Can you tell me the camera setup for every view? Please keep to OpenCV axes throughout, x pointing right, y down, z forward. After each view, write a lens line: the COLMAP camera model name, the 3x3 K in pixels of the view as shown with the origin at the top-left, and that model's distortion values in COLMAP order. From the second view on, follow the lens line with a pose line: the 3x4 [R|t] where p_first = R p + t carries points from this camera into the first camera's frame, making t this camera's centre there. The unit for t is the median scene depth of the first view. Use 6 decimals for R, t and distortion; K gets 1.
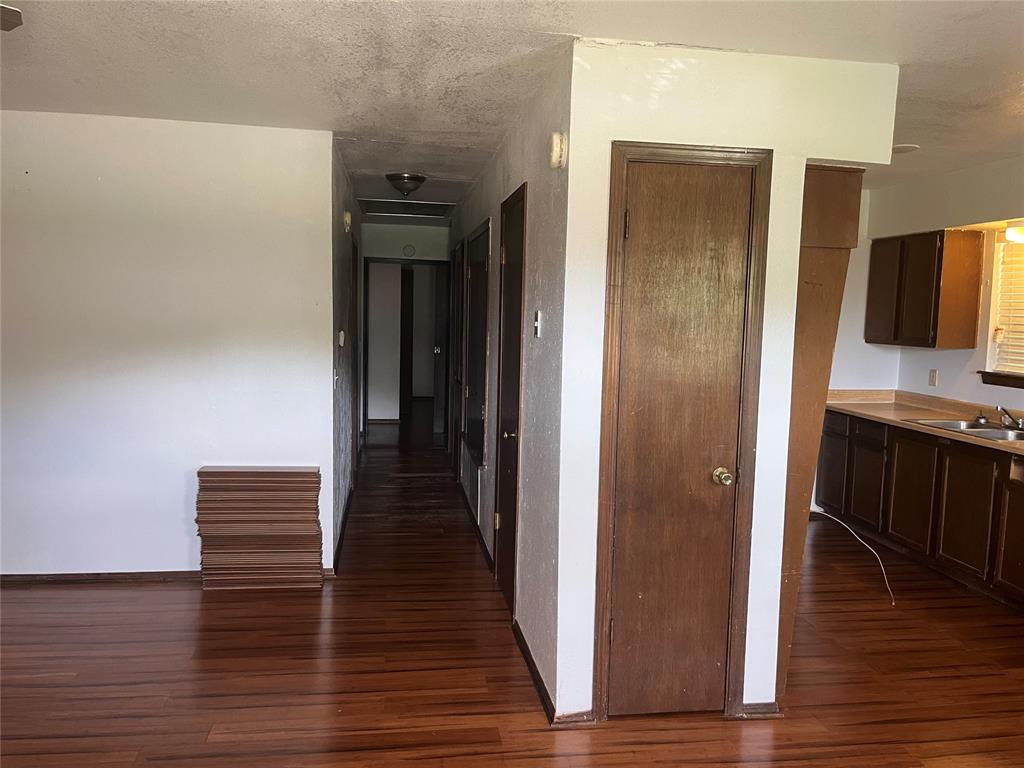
lens RADIAL K [[773.4, 0, 492.4], [0, 773.4, 384.6], [0, 0, 1]] dist [0.060561, -0.091777]
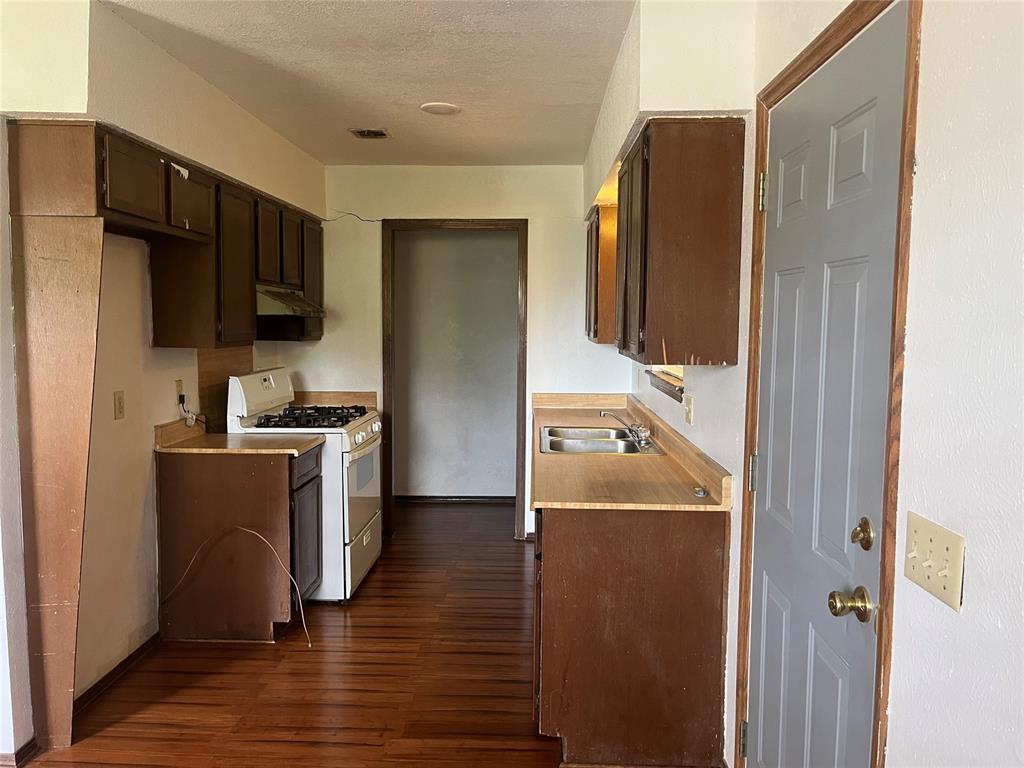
lens RADIAL K [[773.4, 0, 492.4], [0, 773.4, 384.6], [0, 0, 1]] dist [0.060561, -0.091777]
pose [[0.981094, 0.001085, -0.193530, 1.074587], [-0.003455, 0.999923, -0.011907, 0.014481], [0.193503, 0.012351, 0.981022, 0.272034]]
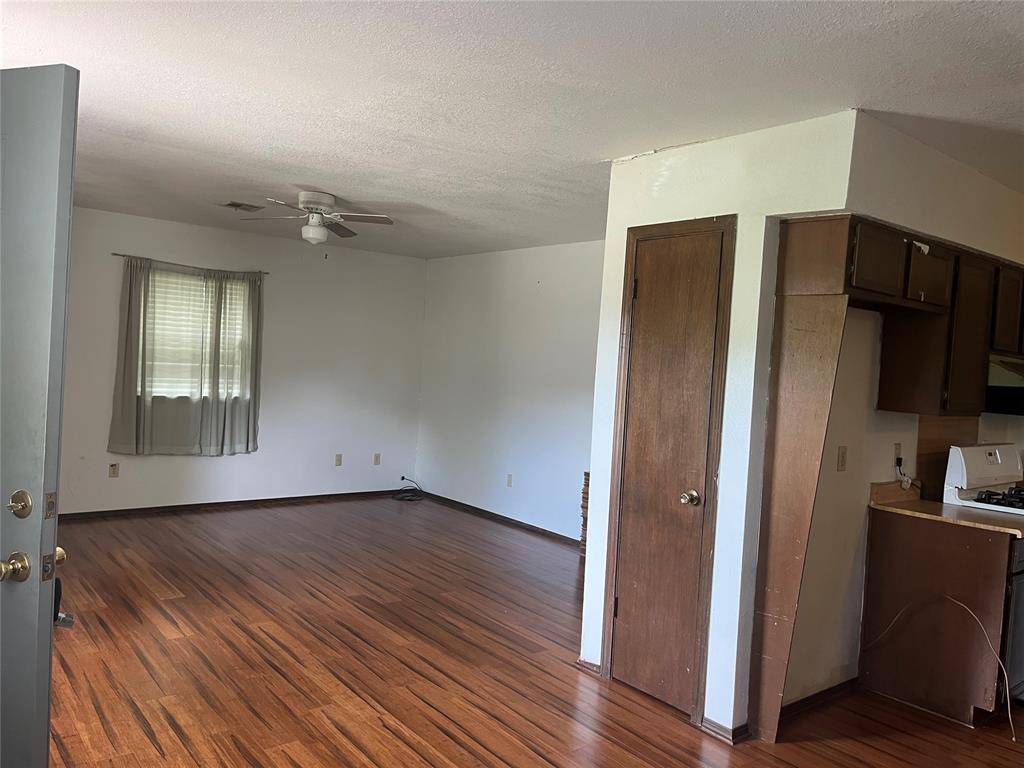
lens RADIAL K [[772.8, 0, 511.2], [0, 772.8, 378.1], [0, 0, 1]] dist [0.082417, -0.127511]
pose [[0.512618, 0.029415, -0.858113, 1.129532], [-0.129645, 0.990606, -0.043490, 0.027293], [0.848773, 0.133544, 0.511616, 0.162661]]
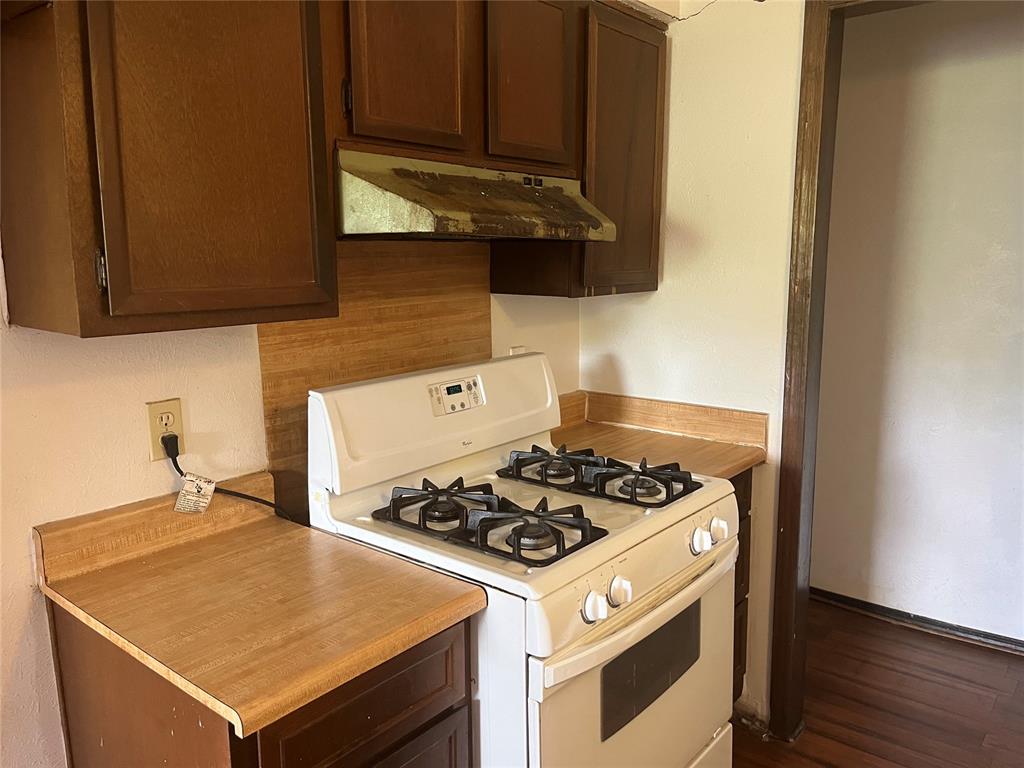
lens RADIAL K [[772.8, 0, 511.2], [0, 772.8, 378.1], [0, 0, 1]] dist [0.082417, -0.127511]
pose [[0.677116, 0.090589, -0.730279, 0.854734], [-0.045977, 0.995663, 0.080880, -0.075491], [0.734439, -0.021189, 0.678344, 1.263959]]
